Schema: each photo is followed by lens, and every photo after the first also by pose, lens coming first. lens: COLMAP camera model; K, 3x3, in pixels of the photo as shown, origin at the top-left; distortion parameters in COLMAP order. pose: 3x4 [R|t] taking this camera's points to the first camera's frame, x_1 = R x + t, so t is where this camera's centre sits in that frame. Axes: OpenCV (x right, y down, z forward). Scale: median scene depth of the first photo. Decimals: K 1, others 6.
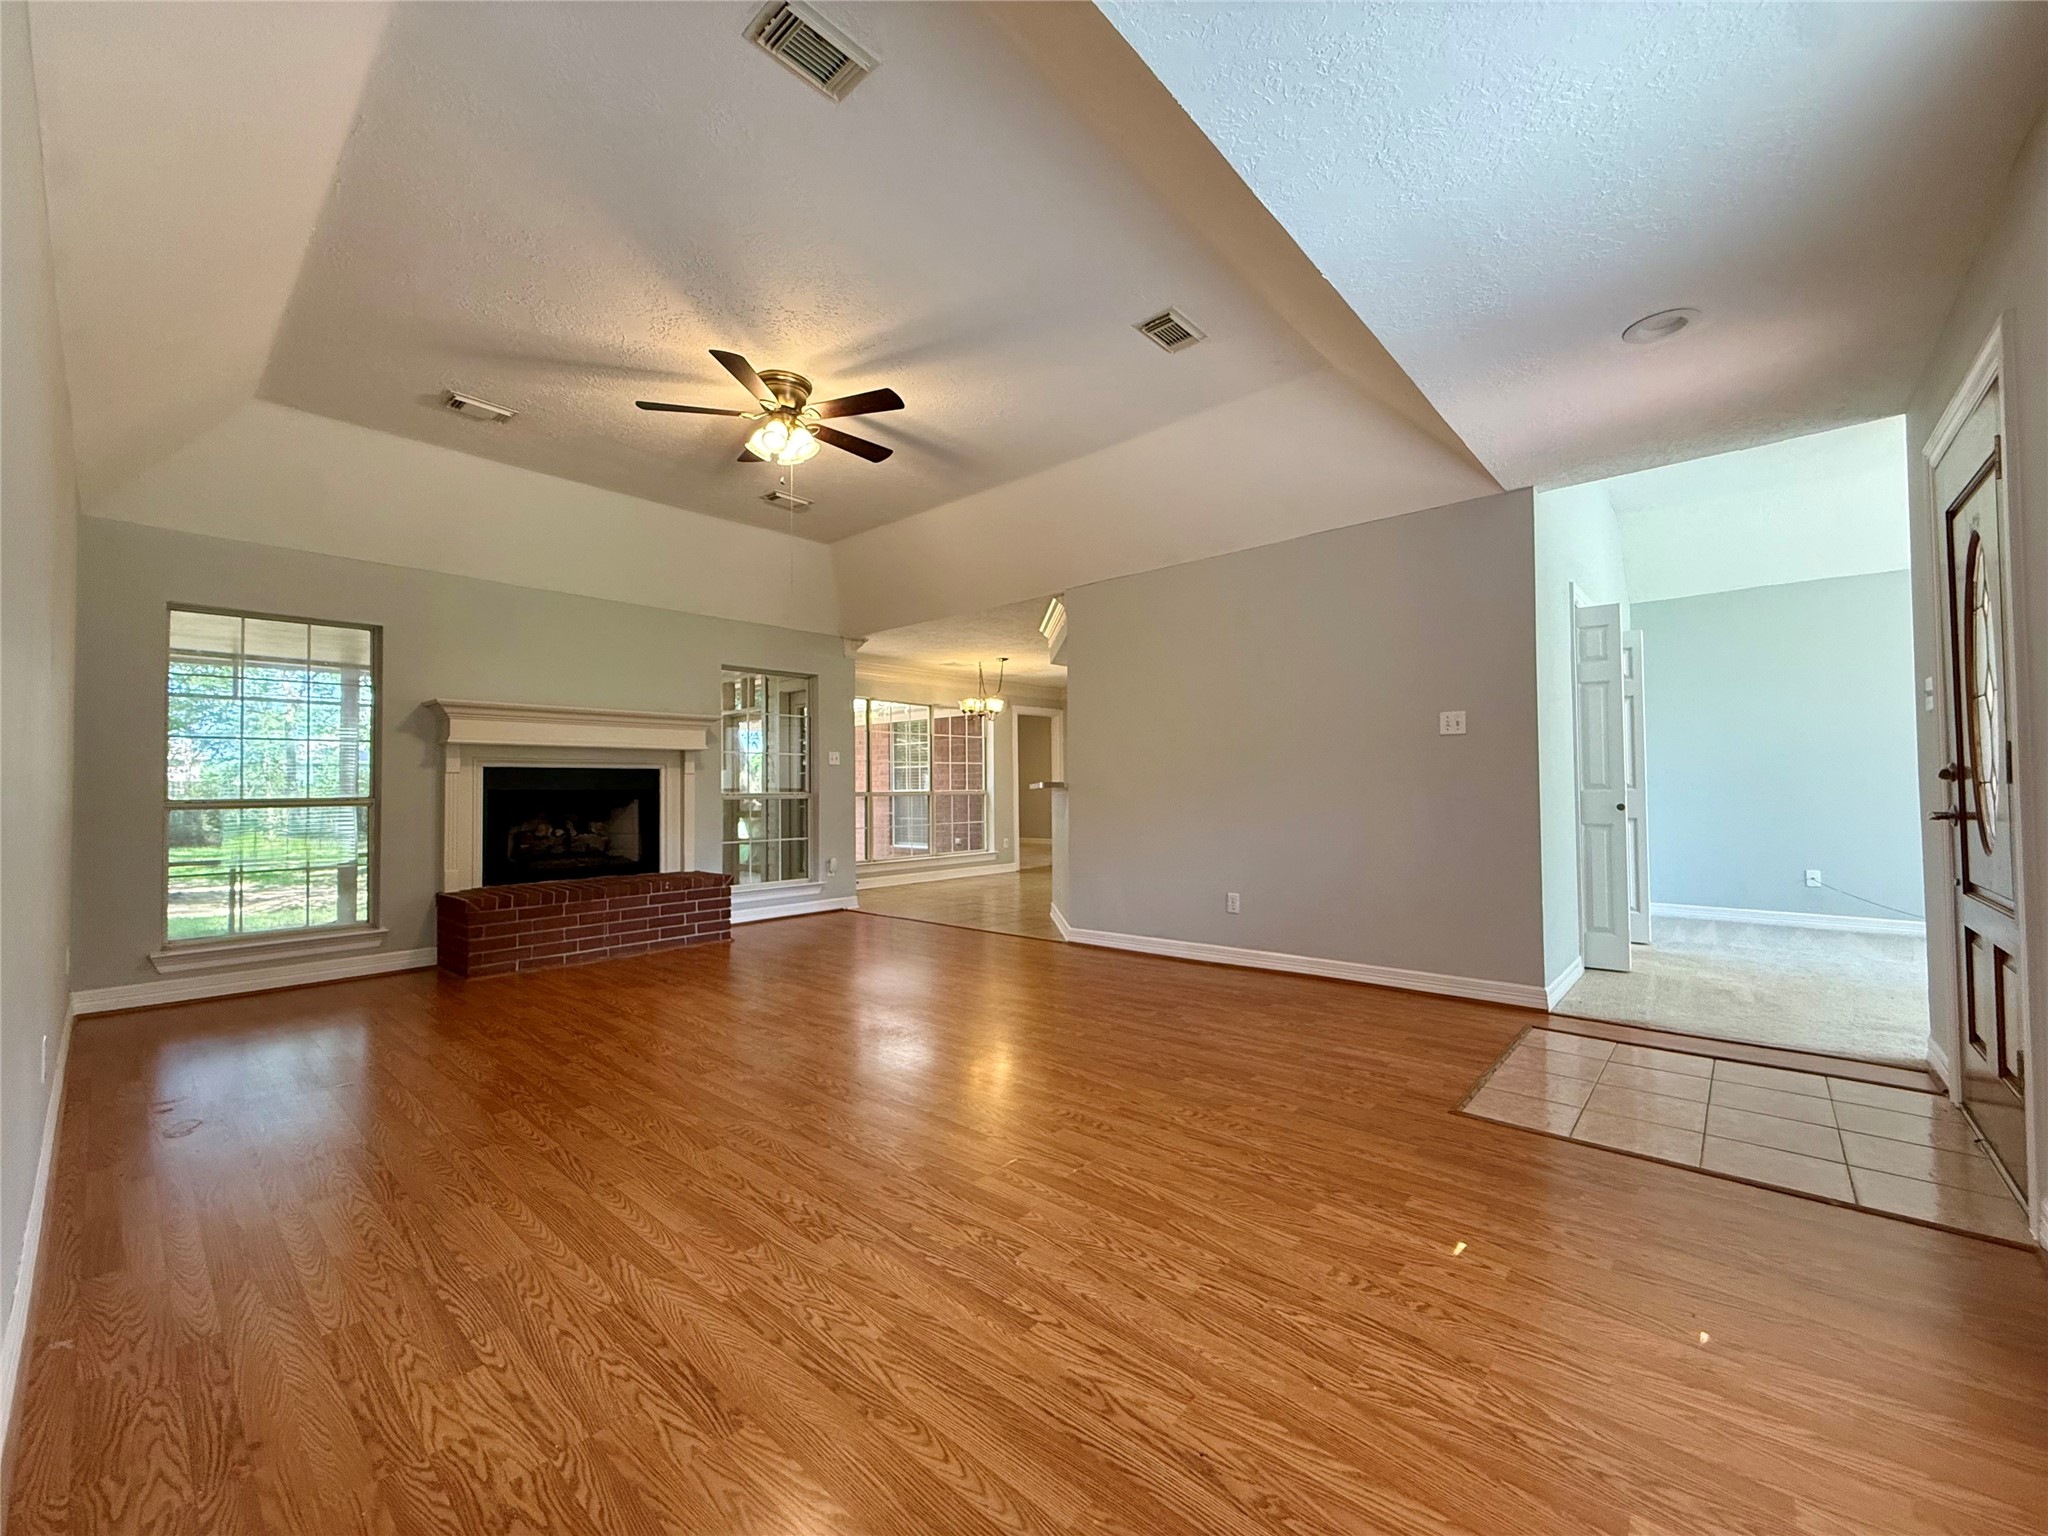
lens RADIAL K [[816.8, 0, 1015.8], [0, 816.8, 762.4], [0, 0, 1]] dist [-0.001189, -0.000108]
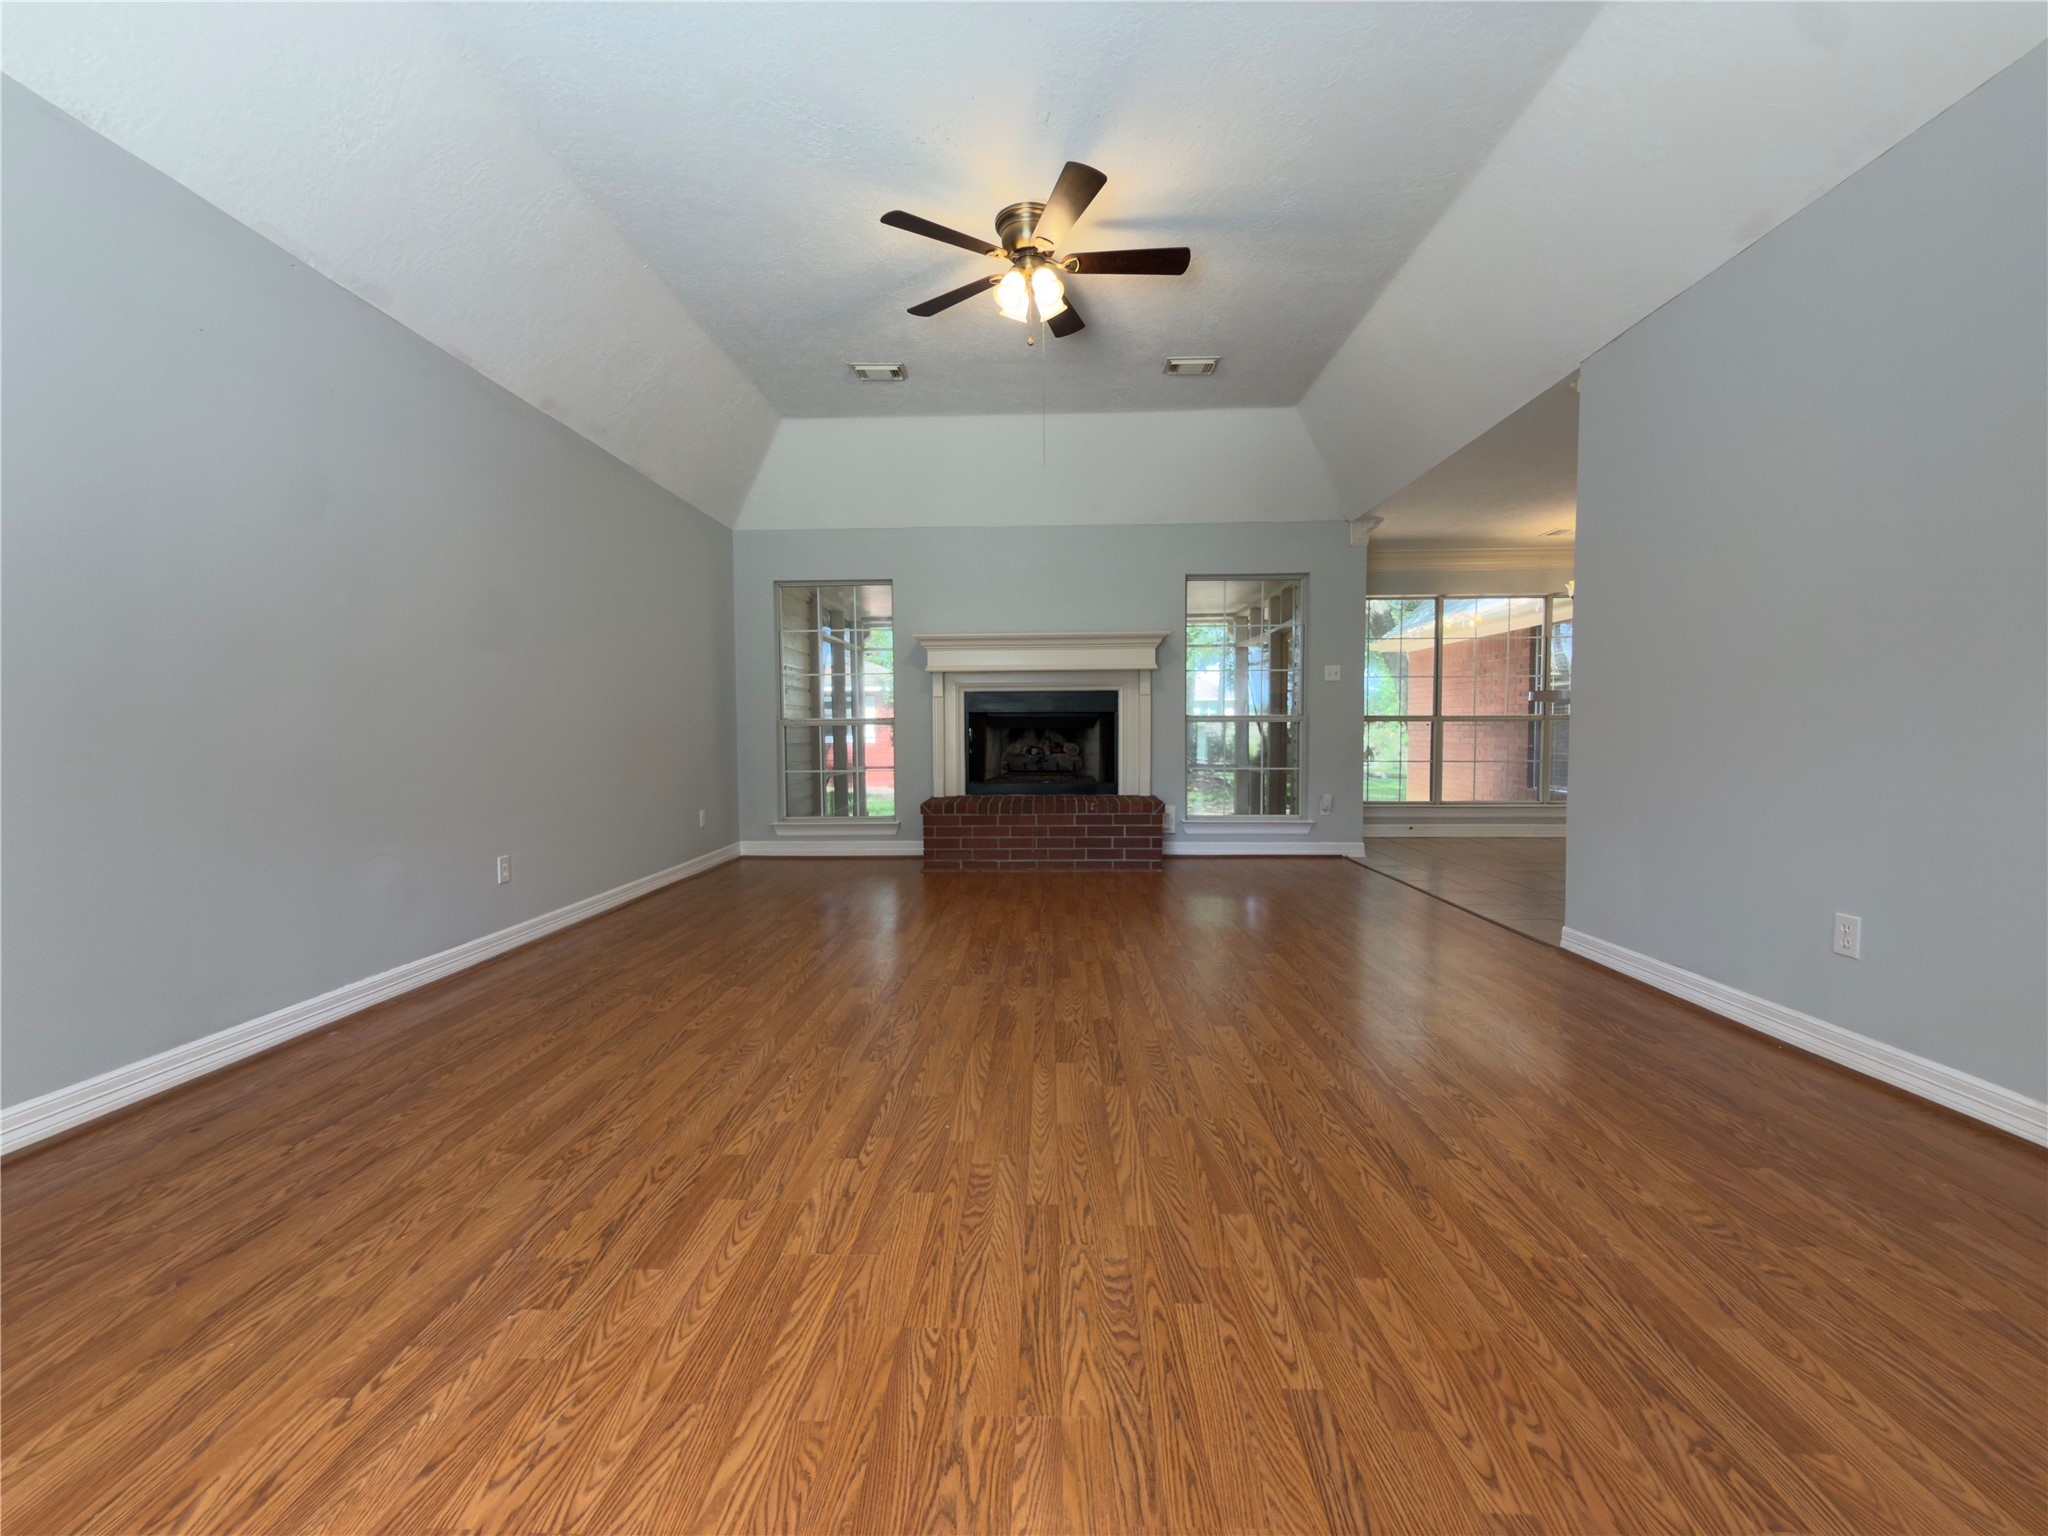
lens RADIAL K [[816.8, 0, 1005.2], [0, 816.8, 763.2], [0, 0, 1]] dist [-0.001189, -0.000108]
pose [[0.640690, 0.037996, -0.766859, 0.442461], [0.025562, 0.997166, 0.070763, 0.042701], [0.767374, -0.064940, 0.637903, 0.485341]]
